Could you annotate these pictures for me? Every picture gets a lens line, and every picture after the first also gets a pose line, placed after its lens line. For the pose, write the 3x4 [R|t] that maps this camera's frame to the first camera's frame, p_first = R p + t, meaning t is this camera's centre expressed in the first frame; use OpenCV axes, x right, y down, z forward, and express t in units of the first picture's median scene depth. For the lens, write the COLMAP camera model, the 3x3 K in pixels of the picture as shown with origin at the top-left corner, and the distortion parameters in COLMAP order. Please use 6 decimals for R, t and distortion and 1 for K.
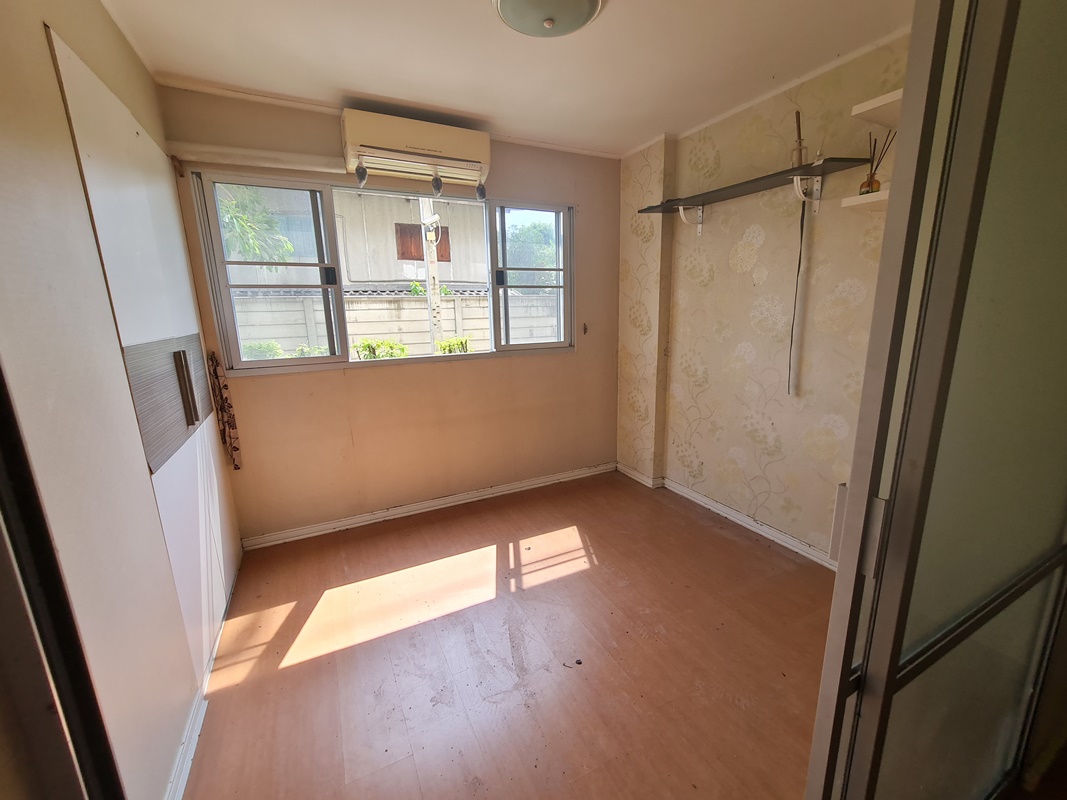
lens RADIAL K [[440.5, 0, 533.5], [0, 440.5, 400.0], [0, 0, 1]] dist [-0.000512, -0.000112]
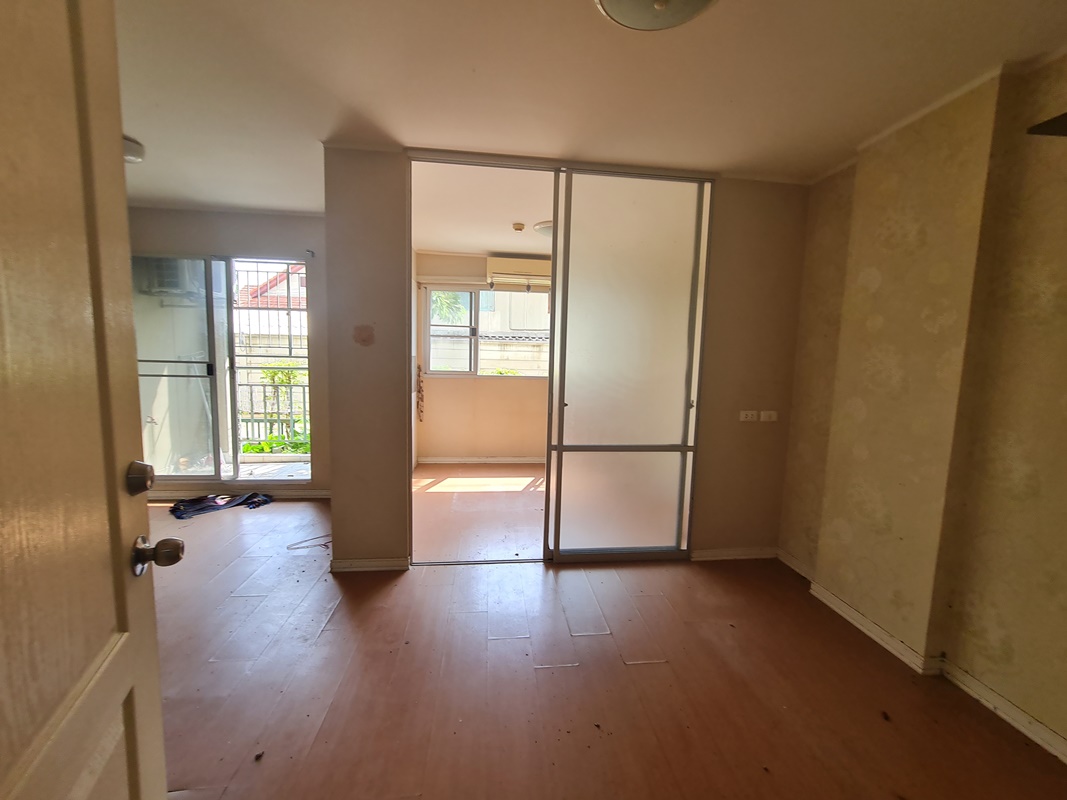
lens RADIAL K [[440.5, 0, 533.5], [0, 440.5, 400.0], [0, 0, 1]] dist [-0.000512, -0.000112]
pose [[0.932965, 0.088005, -0.349045, 0.532754], [-0.123890, 0.988918, -0.081808, 0.160888], [0.337977, 0.119567, 0.933528, -0.764113]]
